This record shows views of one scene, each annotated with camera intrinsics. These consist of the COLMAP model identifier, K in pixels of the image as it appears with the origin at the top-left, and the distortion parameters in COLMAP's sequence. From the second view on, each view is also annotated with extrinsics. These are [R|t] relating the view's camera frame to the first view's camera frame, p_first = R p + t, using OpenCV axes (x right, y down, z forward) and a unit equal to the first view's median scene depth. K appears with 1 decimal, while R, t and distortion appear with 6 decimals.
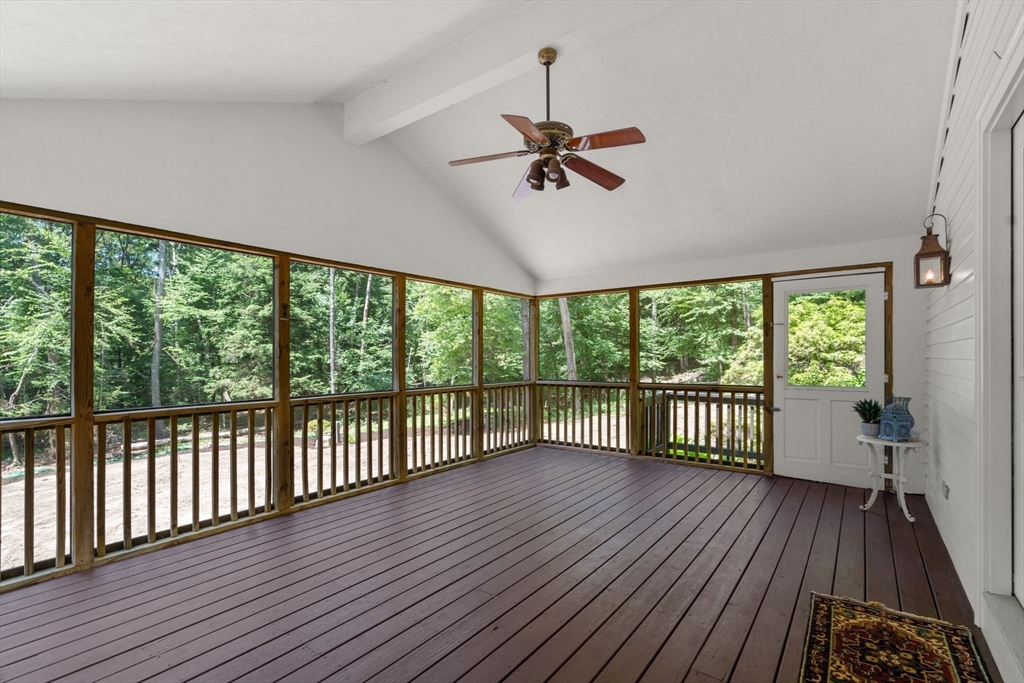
lens RADIAL K [[483.3, 0, 509.4], [0, 483.3, 354.7], [0, 0, 1]] dist [-0.003656, -0.000888]
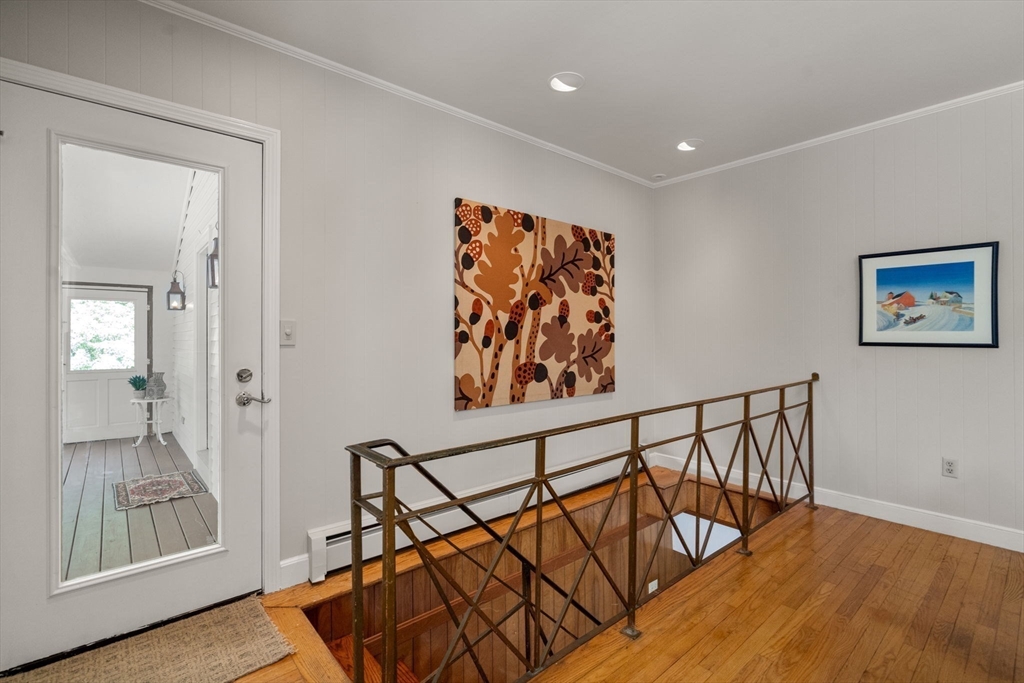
lens RADIAL K [[464.9, 0, 516.1], [0, 464.9, 335.8], [0, 0, 1]] dist [-0.003482, -0.000270]
pose [[0.219830, 0.005542, 0.975523, -0.403625], [0.002730, 0.999976, -0.006296, -0.020063], [-0.975534, 0.004047, 0.219809, -0.468805]]
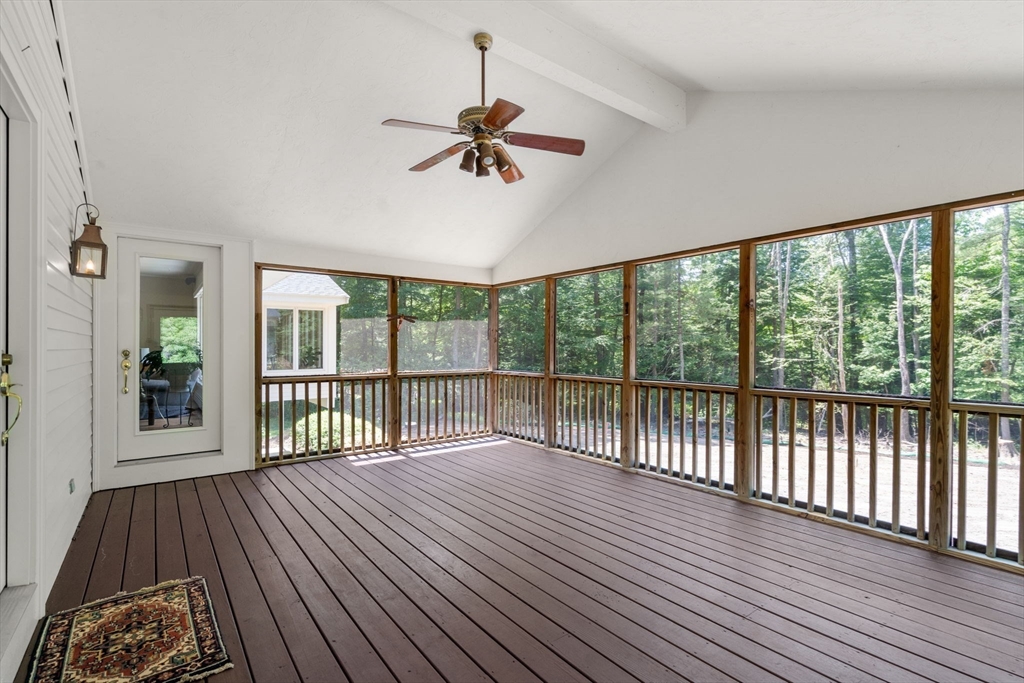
lens RADIAL K [[465.9, 0, 517.7], [0, 465.9, 346.7], [0, 0, 1]] dist [0.000530, 0.000191]
pose [[-0.268980, 0.008146, -0.963111, 0.670737], [0.005040, 0.999962, 0.007050, -0.002094], [0.963133, -0.002957, -0.269011, 0.907127]]
